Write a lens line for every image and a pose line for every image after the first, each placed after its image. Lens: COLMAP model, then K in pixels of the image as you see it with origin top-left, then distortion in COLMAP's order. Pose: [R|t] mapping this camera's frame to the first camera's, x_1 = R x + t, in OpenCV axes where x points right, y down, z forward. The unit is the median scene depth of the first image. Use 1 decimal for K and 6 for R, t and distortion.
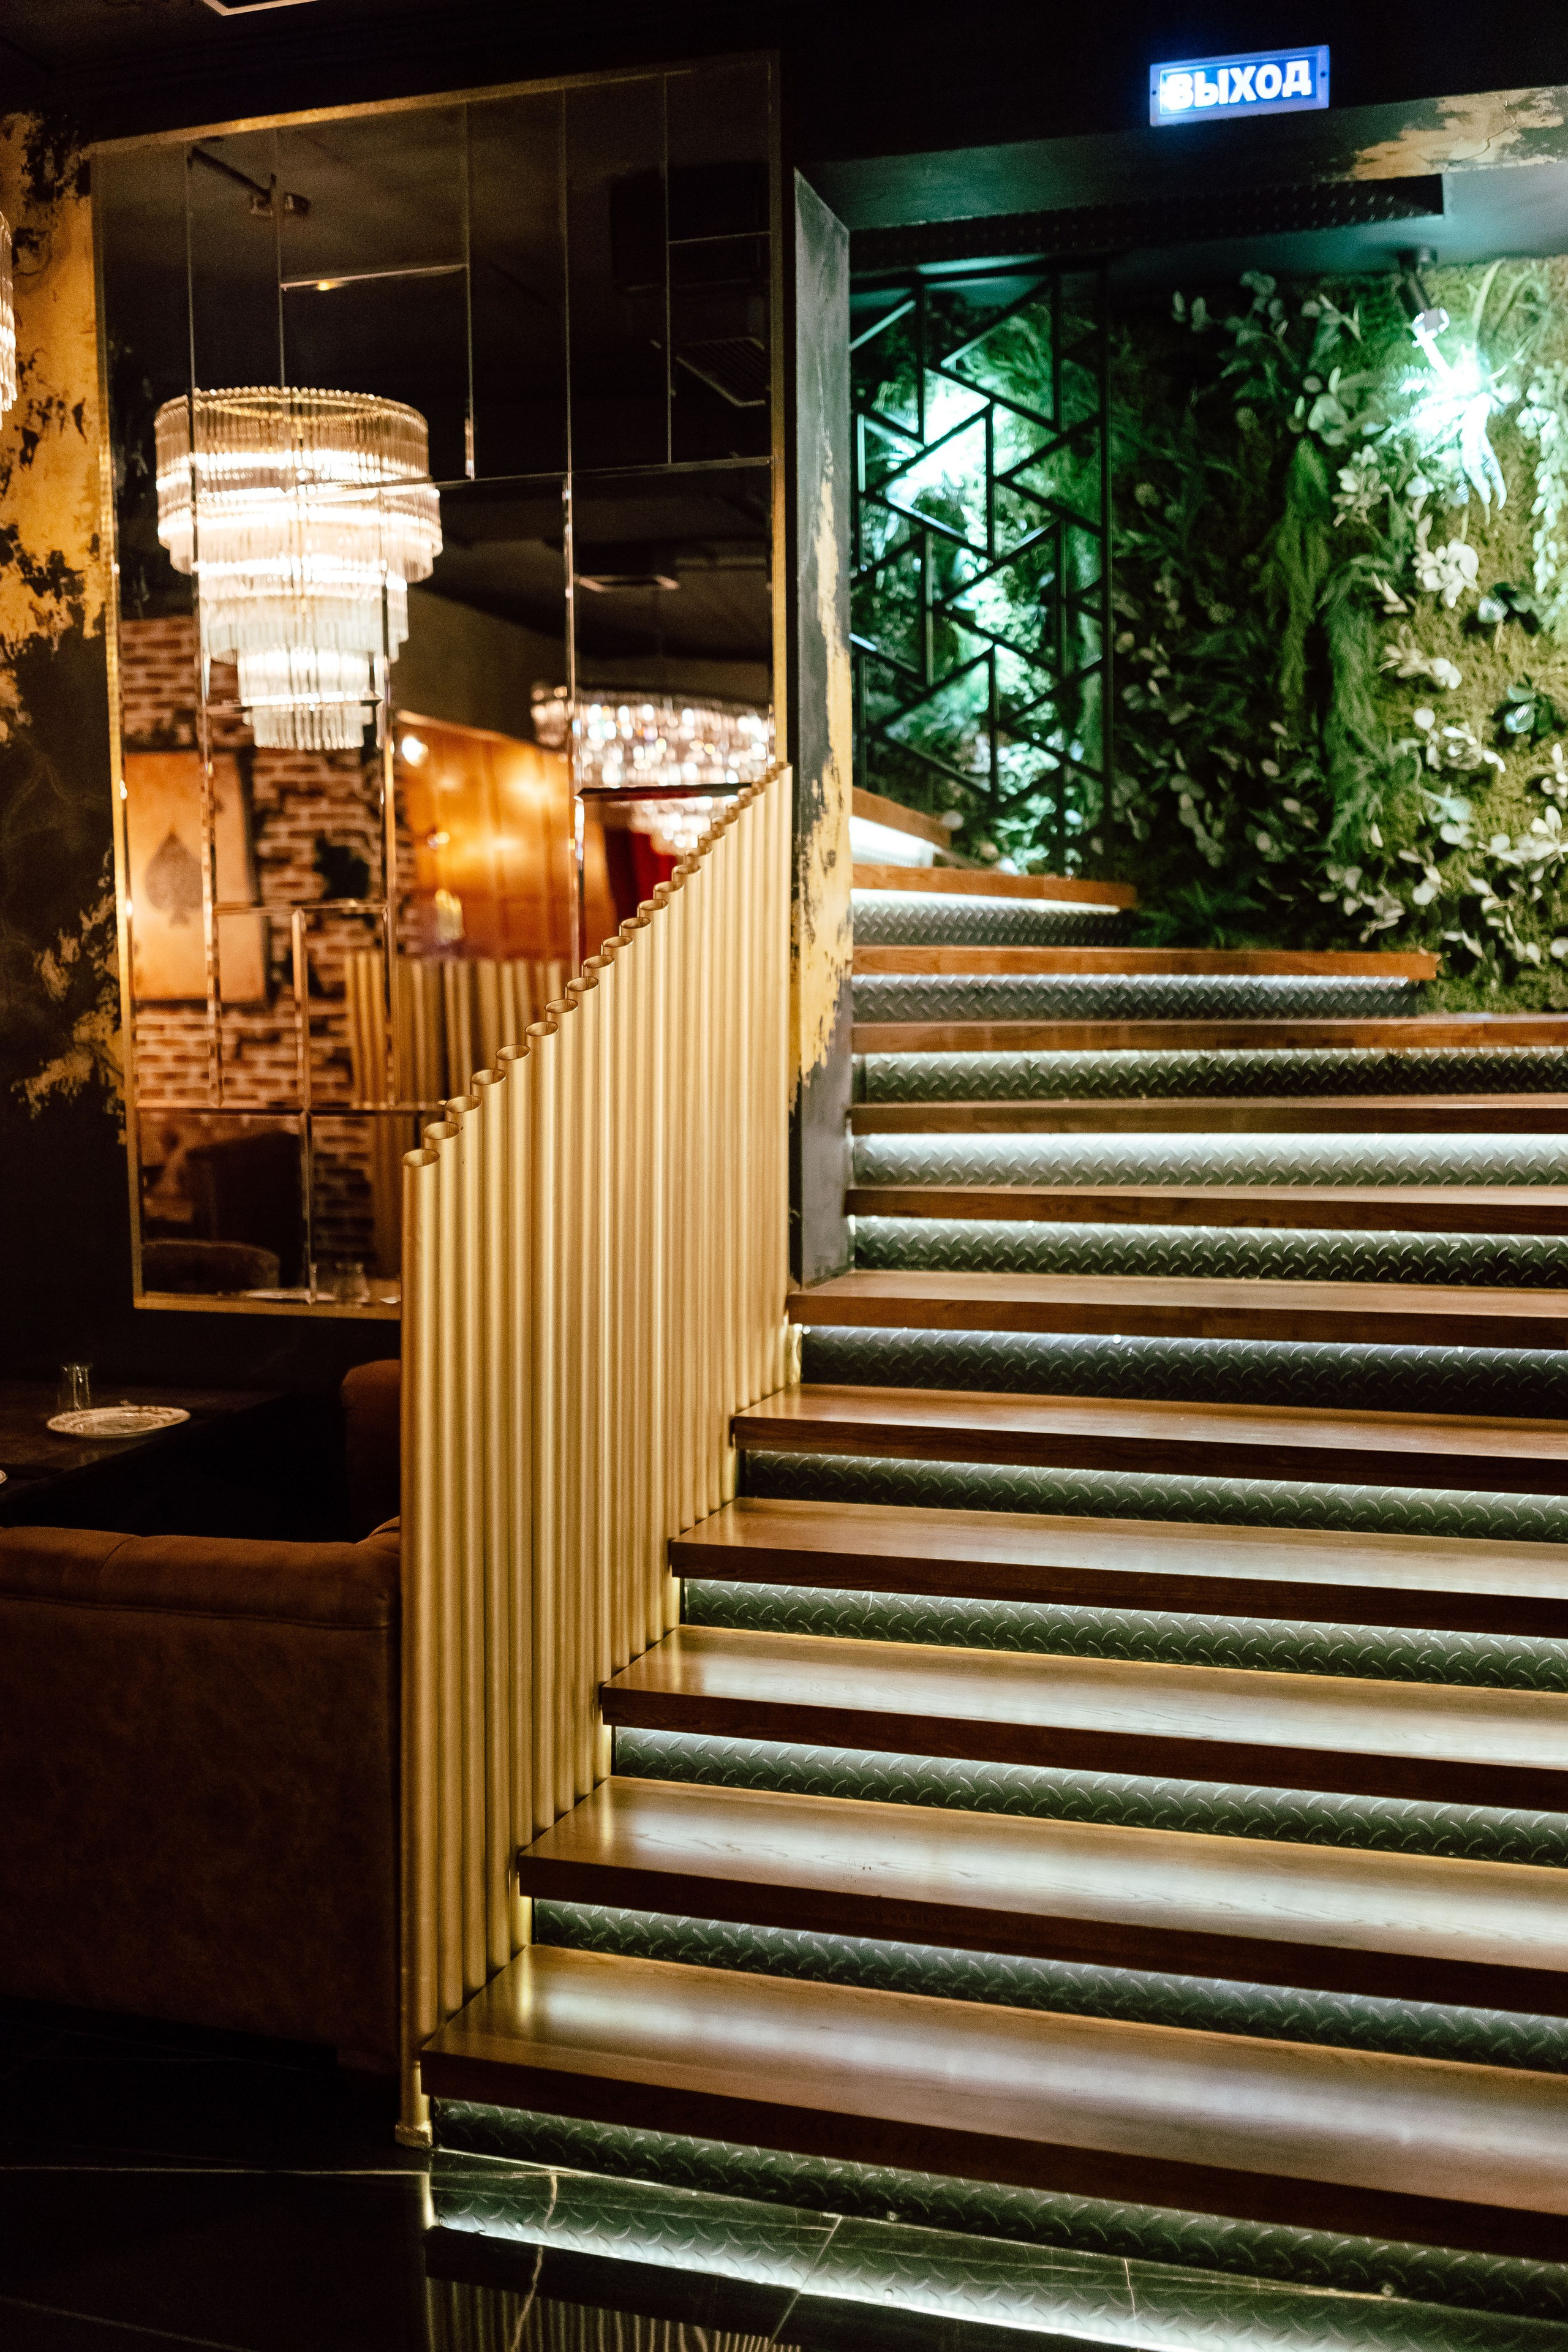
lens RADIAL K [[2351.4, 0, 787.9], [0, 2351.4, 1132.5], [0, 0, 1]] dist [0.000353, 0.008601]
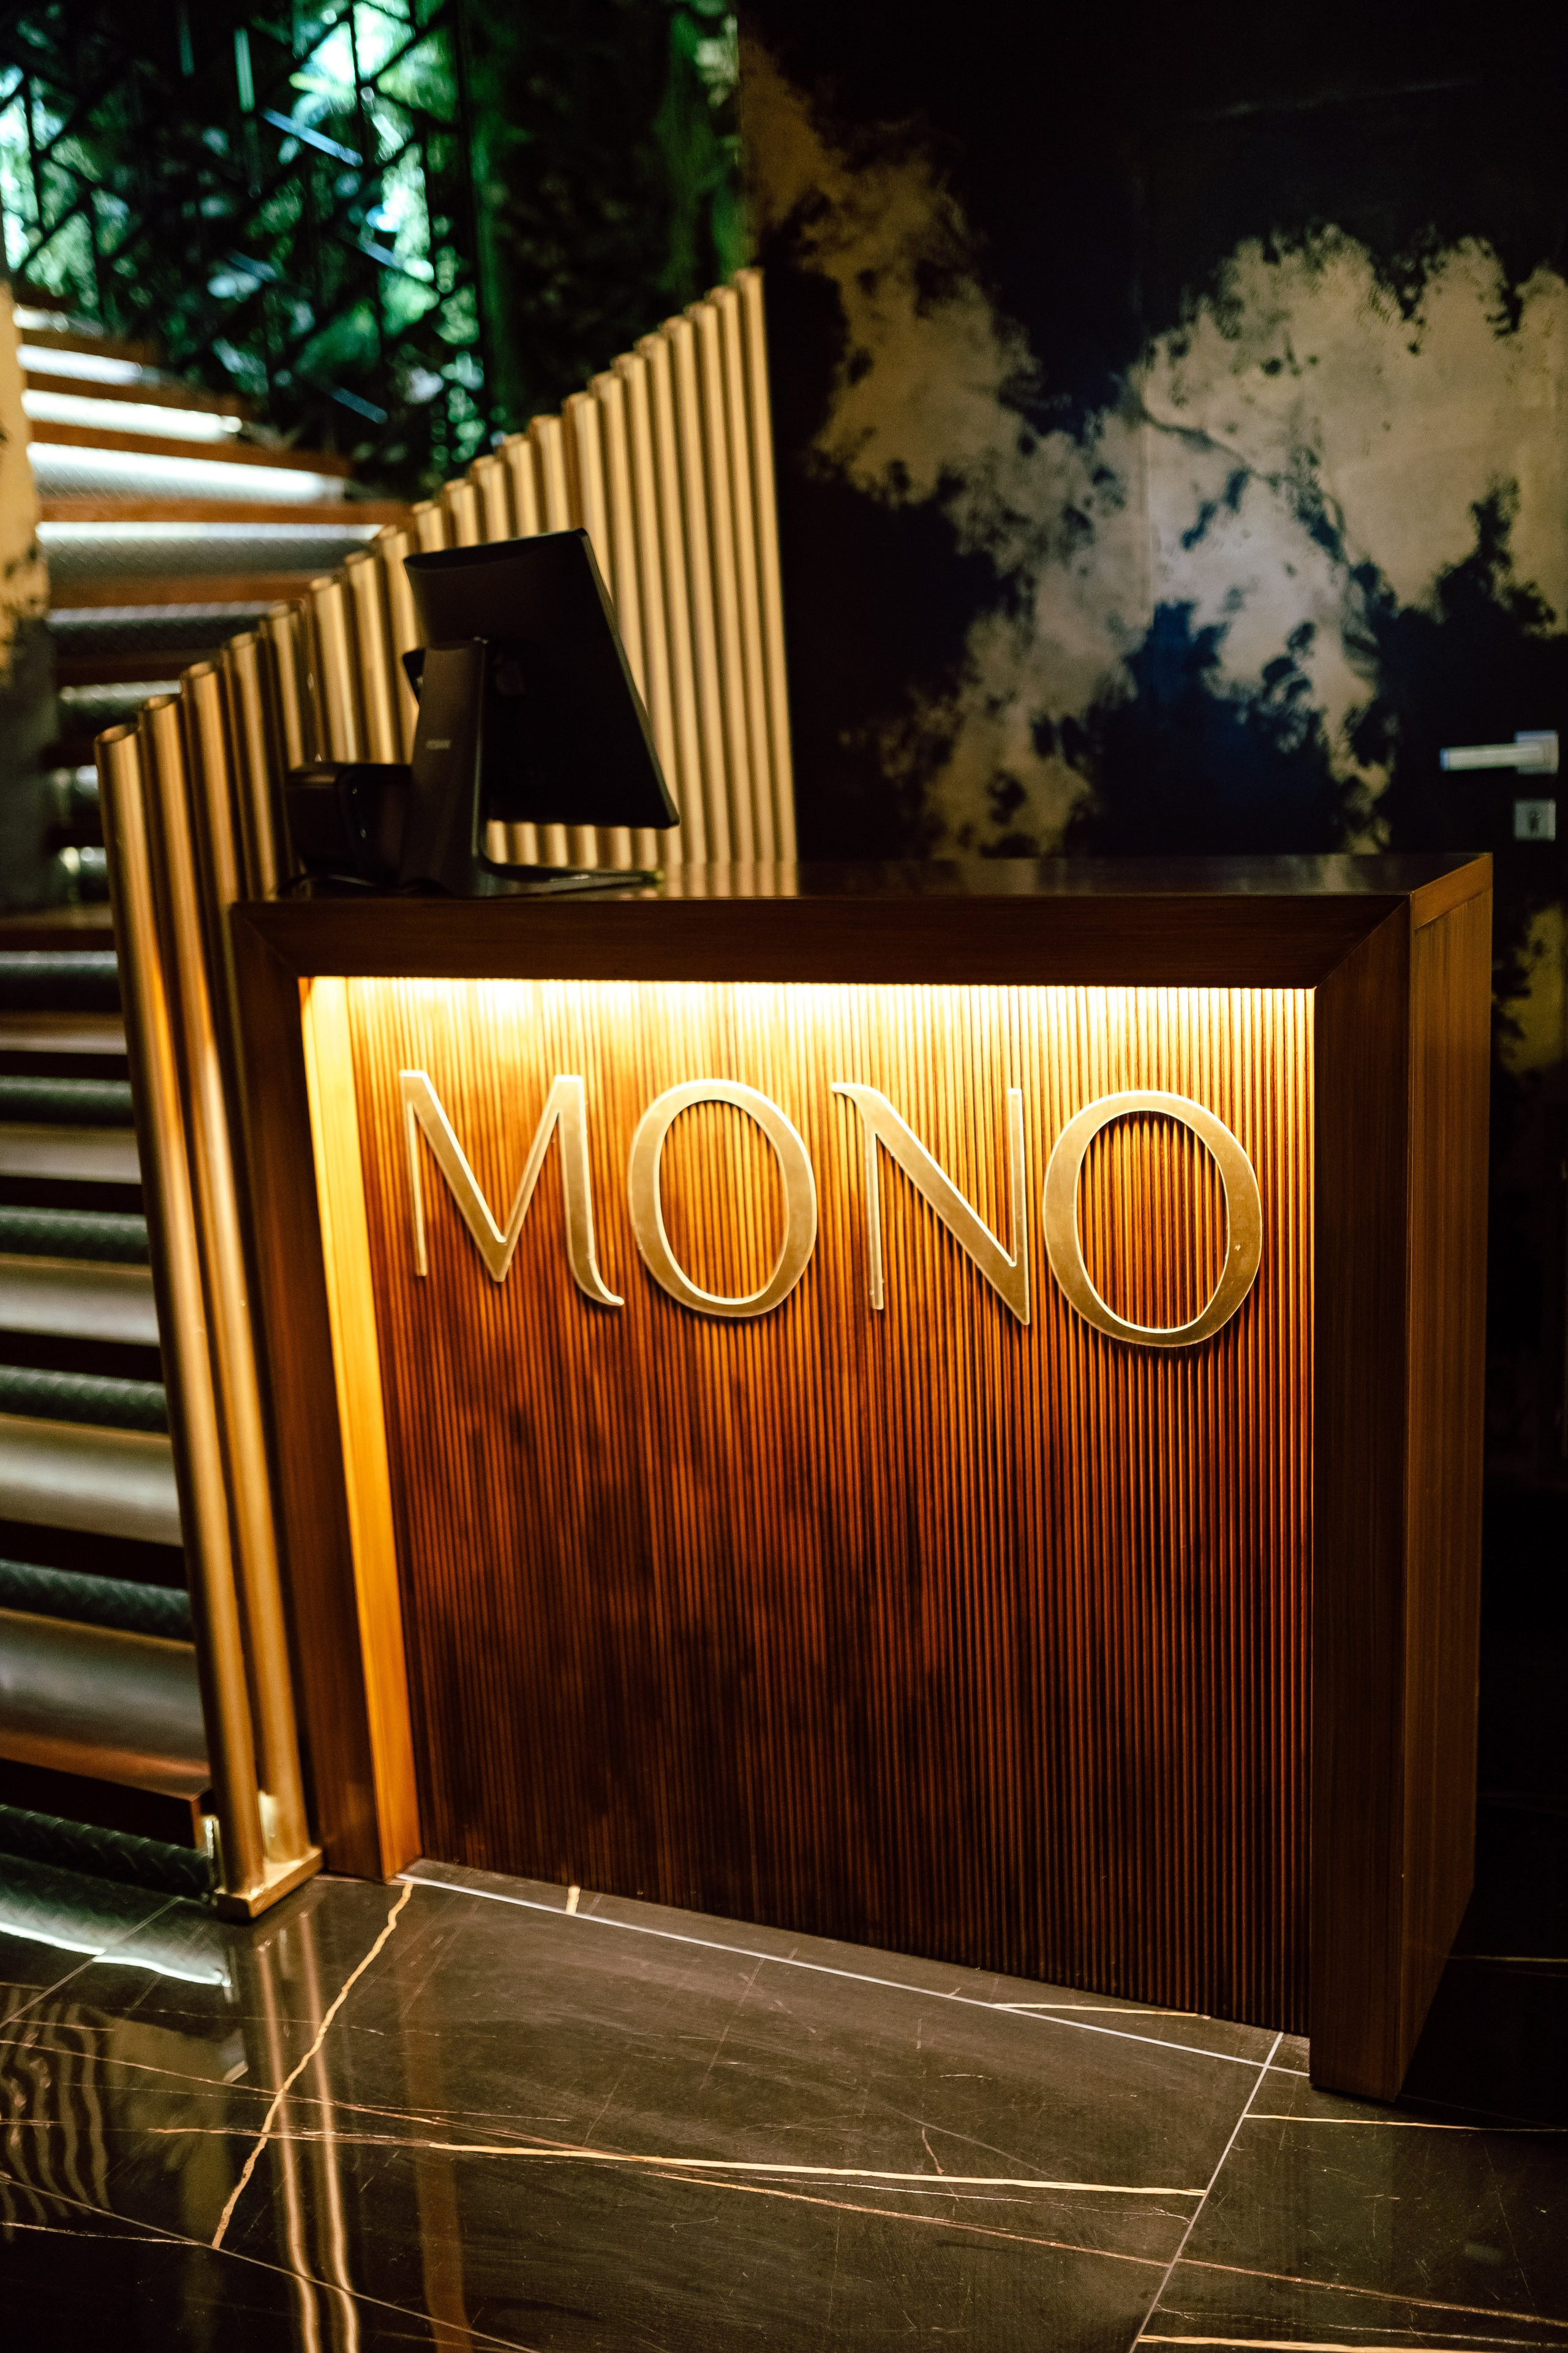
lens RADIAL K [[2352.2, 0, 787.9], [0, 2352.2, 1132.9], [0, 0, 1]] dist [0.000353, 0.008601]
pose [[0.987527, -0.009060, -0.157187, 0.401499], [0.030331, 0.990590, 0.133458, 0.025018], [0.154499, -0.136561, 0.978510, 0.023111]]
